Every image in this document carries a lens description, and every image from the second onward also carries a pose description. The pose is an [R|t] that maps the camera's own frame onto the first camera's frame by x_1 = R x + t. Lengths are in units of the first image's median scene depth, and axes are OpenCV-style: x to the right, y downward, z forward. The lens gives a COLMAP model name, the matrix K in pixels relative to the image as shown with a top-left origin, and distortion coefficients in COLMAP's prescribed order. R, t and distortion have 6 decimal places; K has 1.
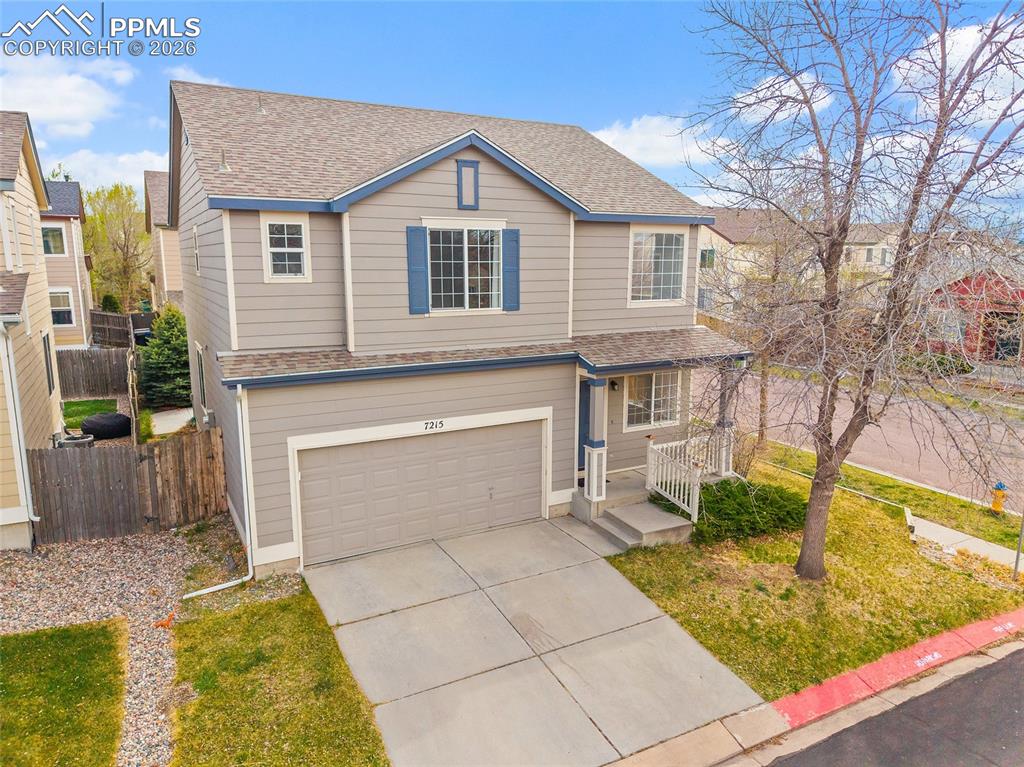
lens RADIAL K [[689.3, 0, 512.4], [0, 689.3, 386.1], [0, 0, 1]] dist [-0.002841, -0.007160]
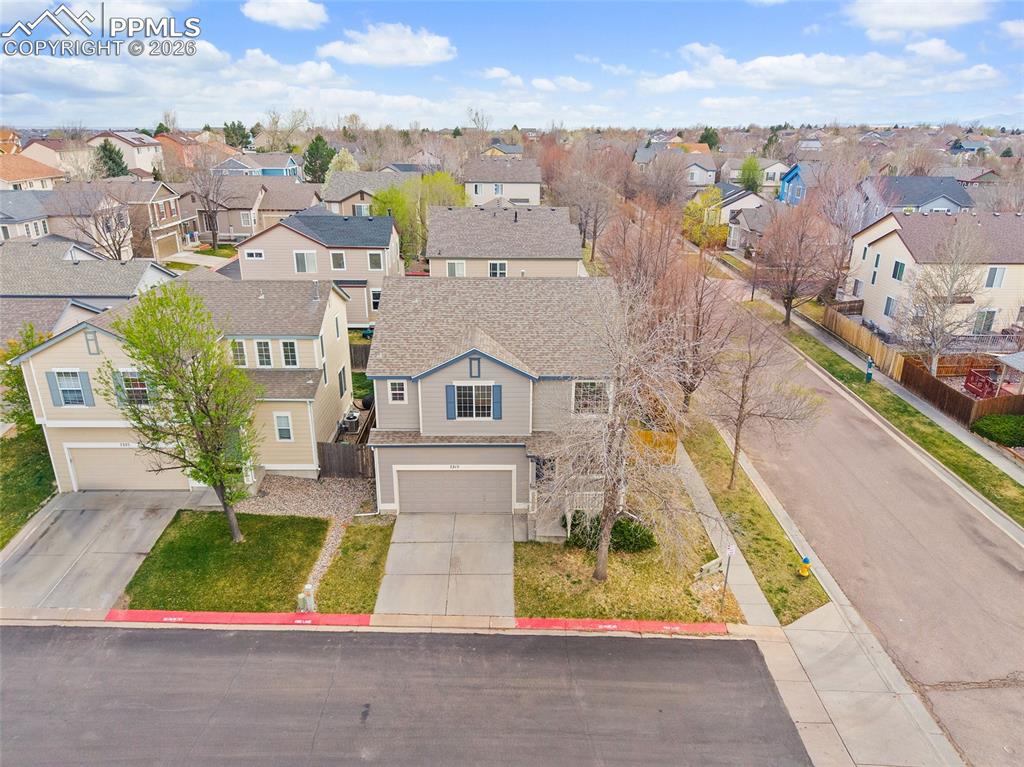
lens RADIAL K [[689.3, 0, 513.3], [0, 689.3, 376.0], [0, 0, 1]] dist [-0.002841, -0.007160]
pose [[0.883177, 0.166894, -0.438342, 1.044644], [-0.091331, 0.977857, 0.188292, -0.712215], [0.460061, -0.126261, 0.878864, -0.911095]]
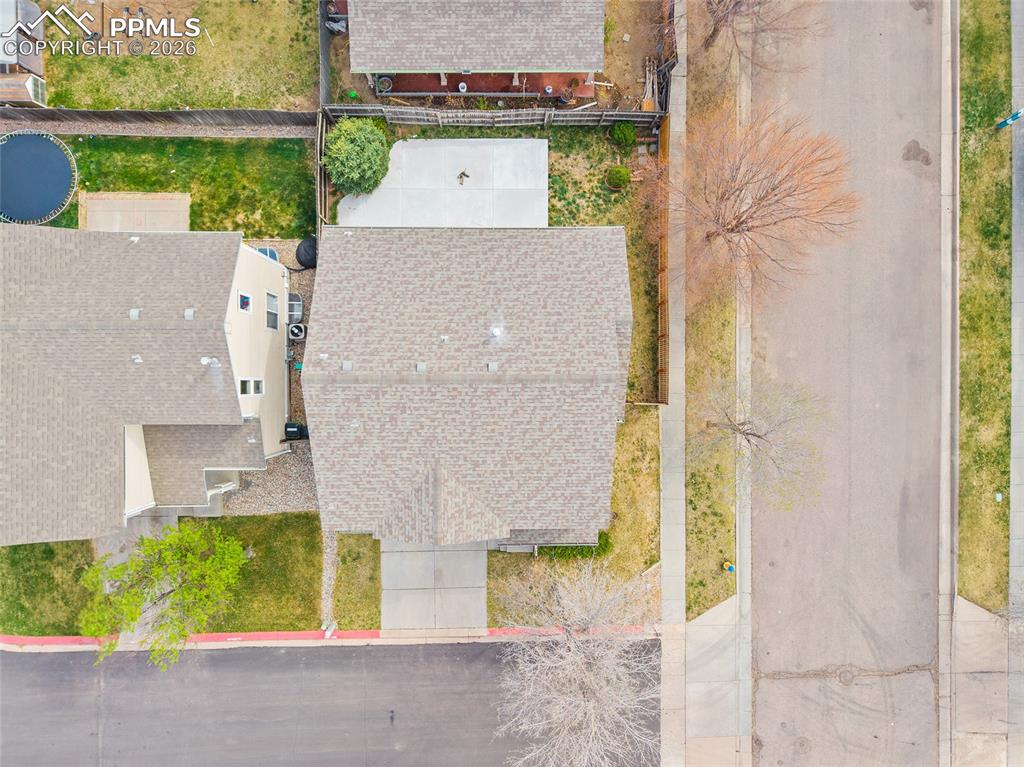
lens RADIAL K [[689.3, 0, 513.4], [0, 689.3, 381.8], [0, 0, 1]] dist [-0.002841, -0.007160]
pose [[0.876135, 0.481893, 0.012862, -0.122724], [-0.102329, 0.159839, 0.981825, -2.452399], [0.471079, -0.861528, 0.189353, 1.135770]]
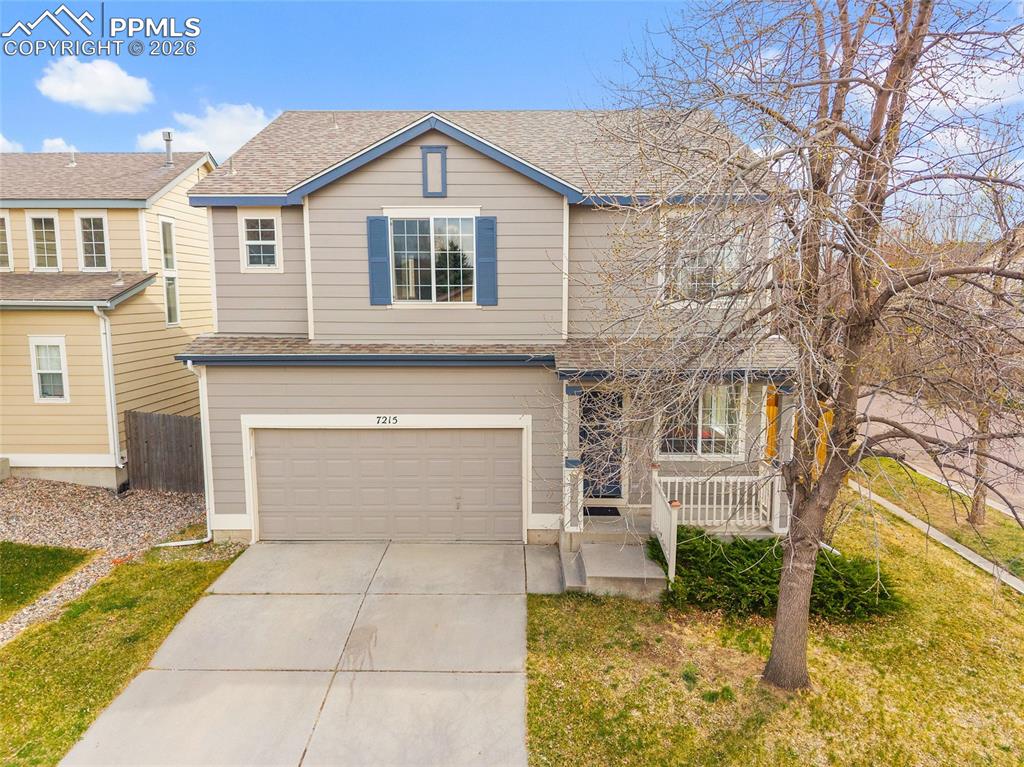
lens RADIAL K [[689.3, 0, 513.0], [0, 689.3, 385.0], [0, 0, 1]] dist [-0.002841, -0.007160]
pose [[0.871585, 0.062448, -0.486250, 0.526688], [-0.086688, 0.995856, -0.027489, 0.019802], [0.482519, 0.066111, 0.873387, 0.245330]]
